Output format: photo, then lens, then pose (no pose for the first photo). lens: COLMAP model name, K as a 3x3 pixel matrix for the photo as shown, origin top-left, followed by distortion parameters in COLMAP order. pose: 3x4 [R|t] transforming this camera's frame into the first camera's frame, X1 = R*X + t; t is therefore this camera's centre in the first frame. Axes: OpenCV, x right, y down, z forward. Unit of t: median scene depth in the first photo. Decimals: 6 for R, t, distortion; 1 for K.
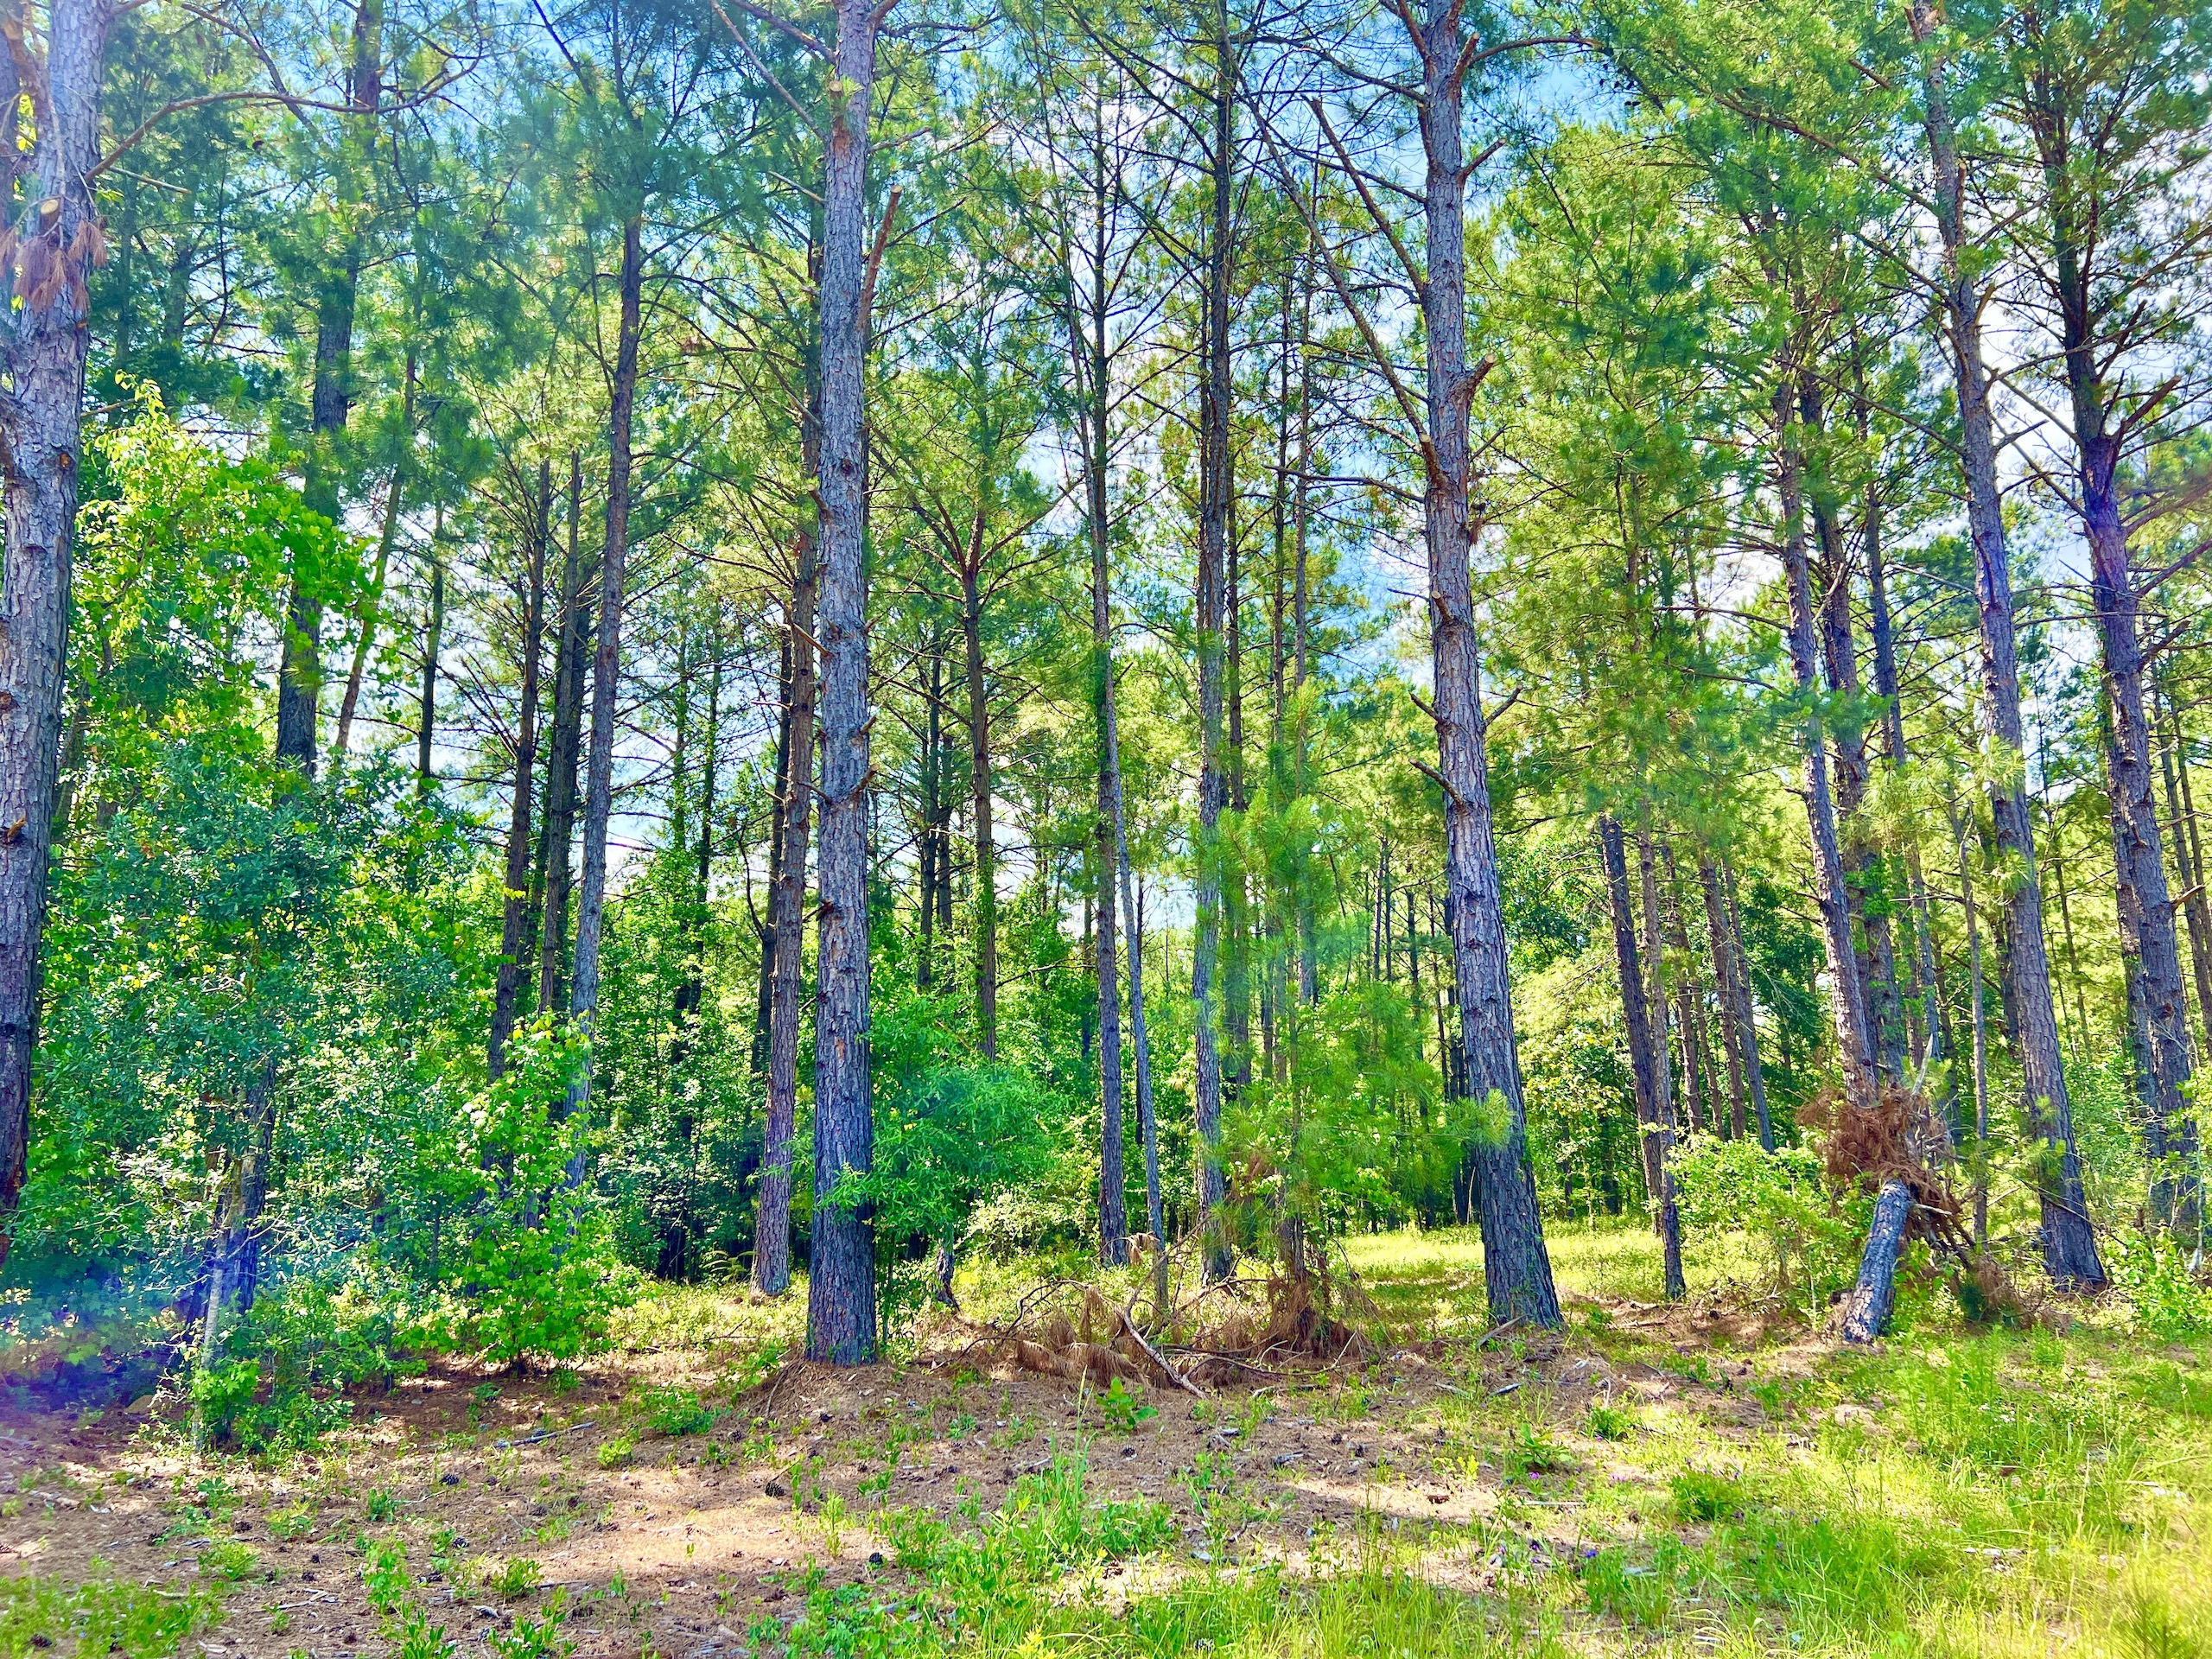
lens RADIAL K [[1554.7, 0, 1106.0], [0, 1554.7, 829.5], [0, 0, 1]] dist [0.007587, -0.000279]
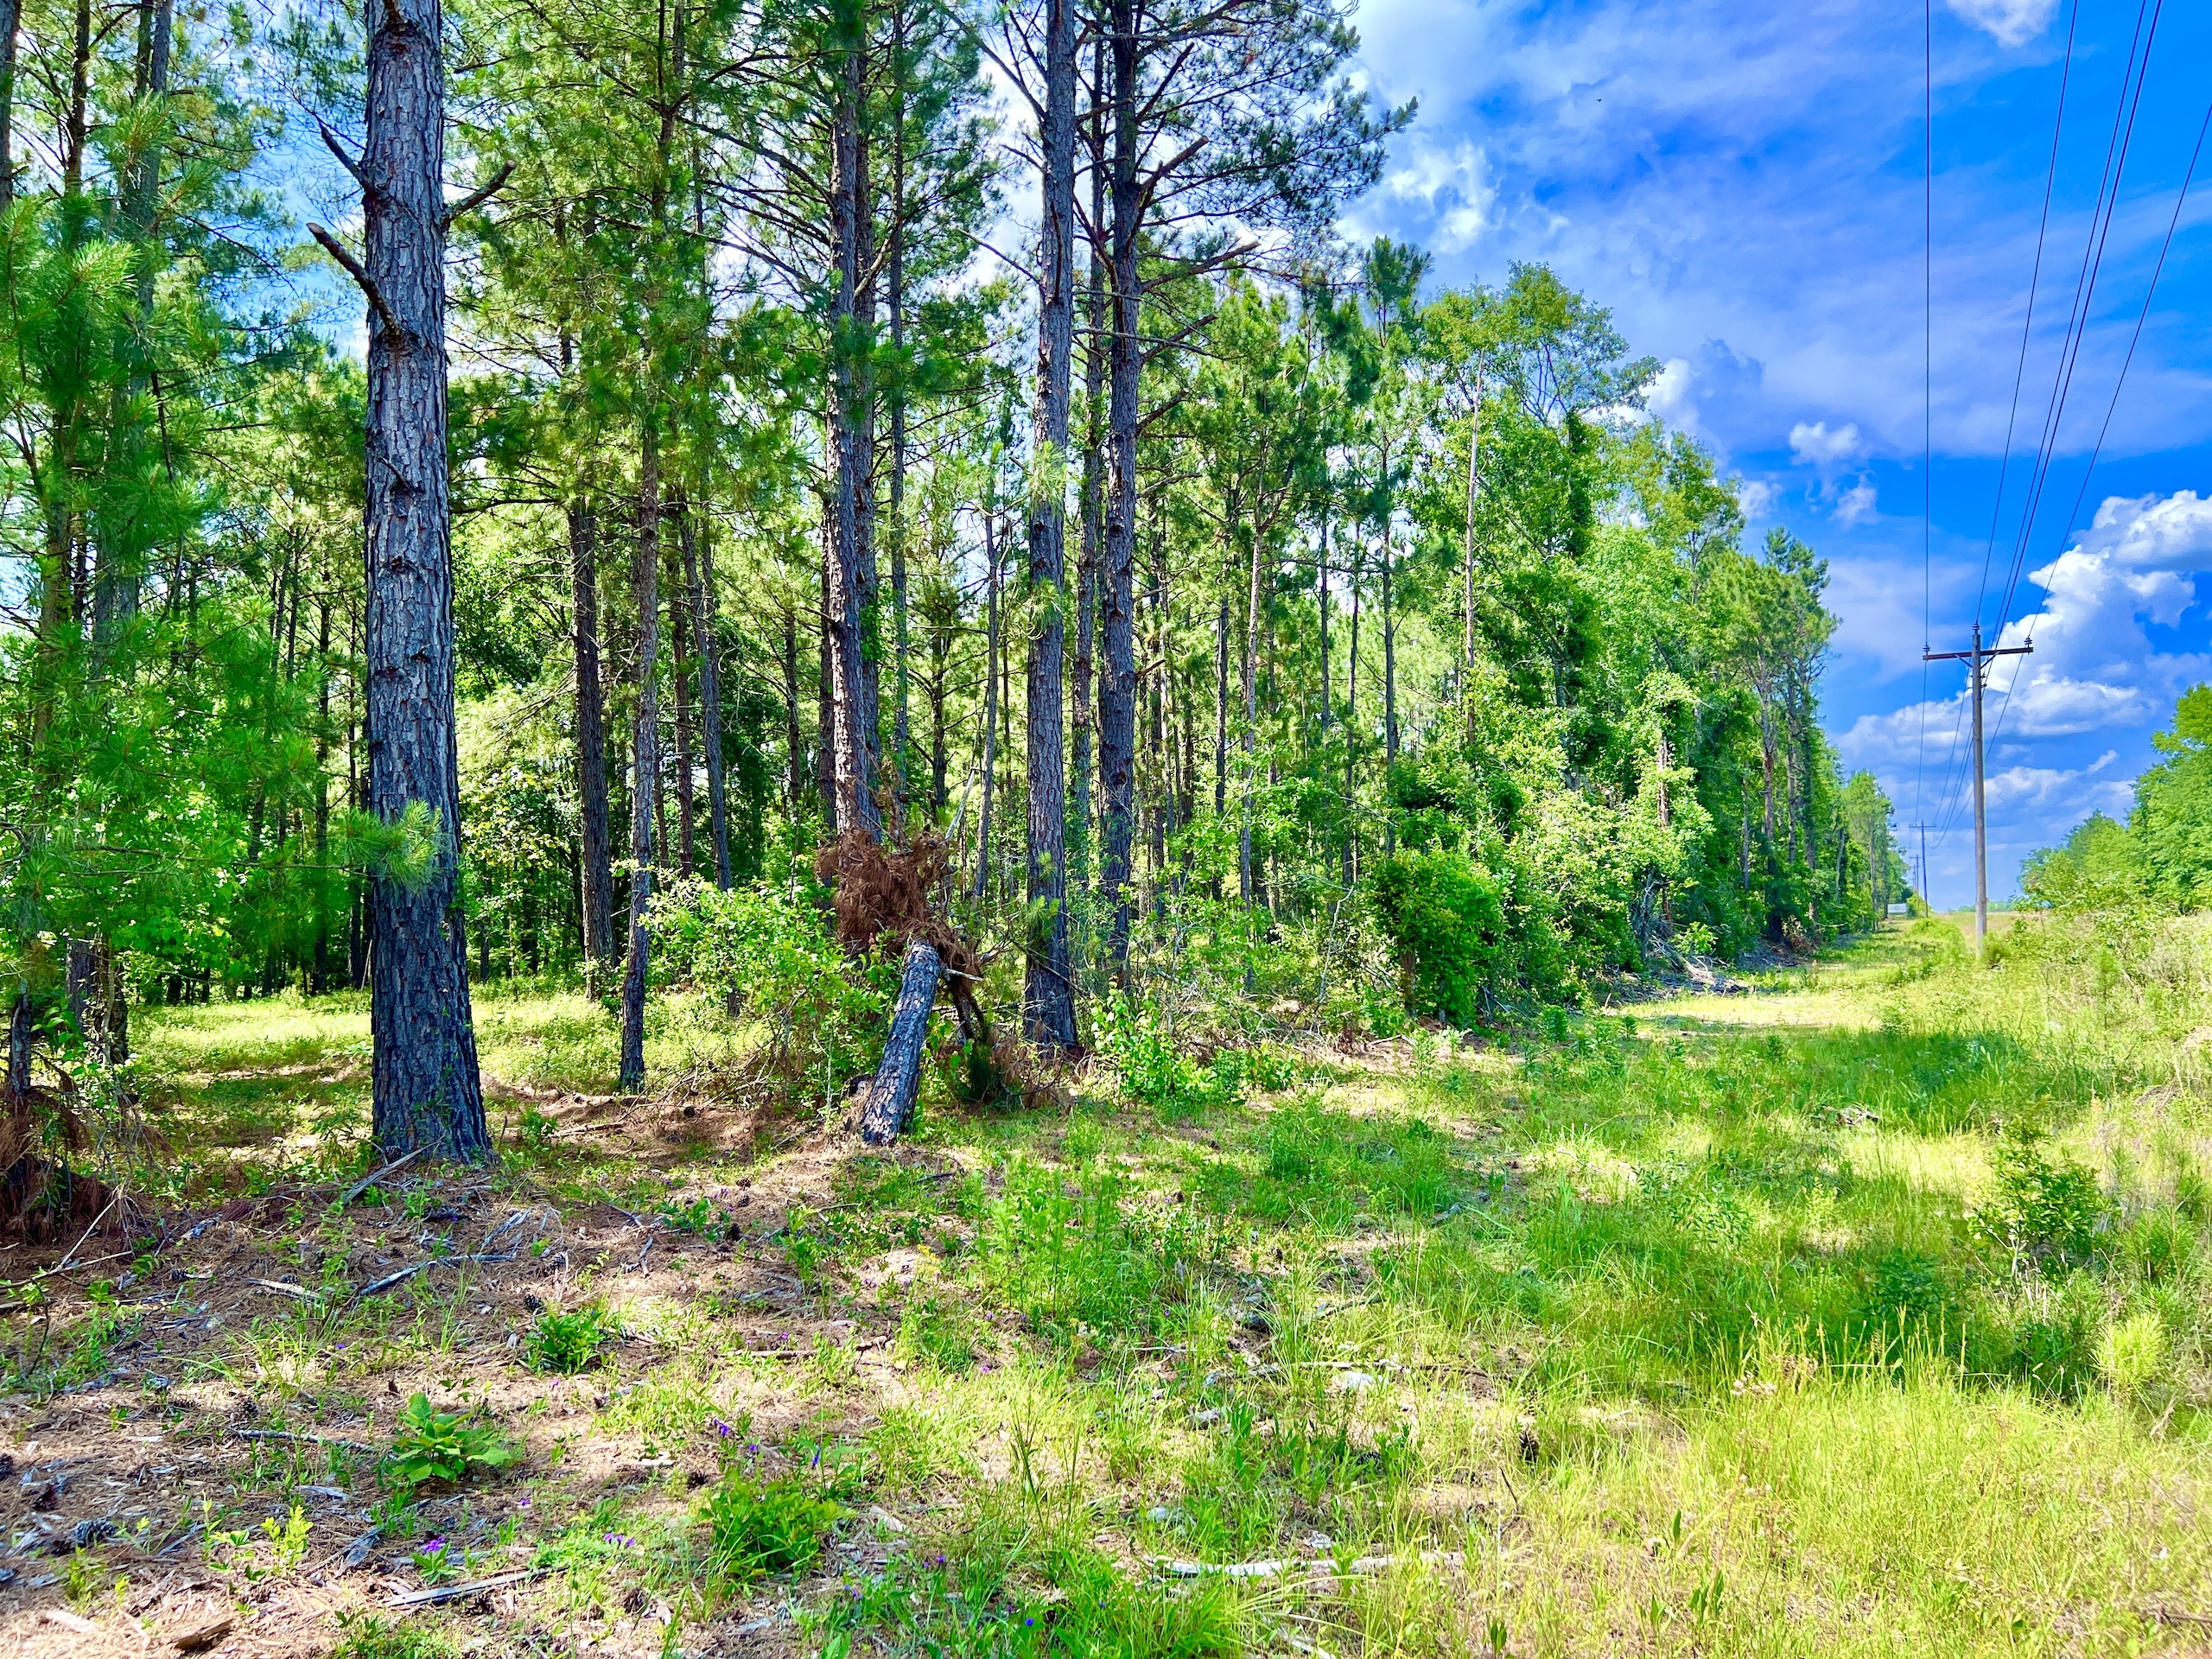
lens RADIAL K [[1695.2, 0, 1106.0], [0, 1695.2, 829.5], [0, 0, 1]] dist [0.021628, -0.001091]
pose [[0.807108, 0.043993, 0.588763, 0.053497], [-0.135593, 0.984377, 0.112325, 0.048826], [-0.574623, -0.170491, 0.800463, 0.215353]]
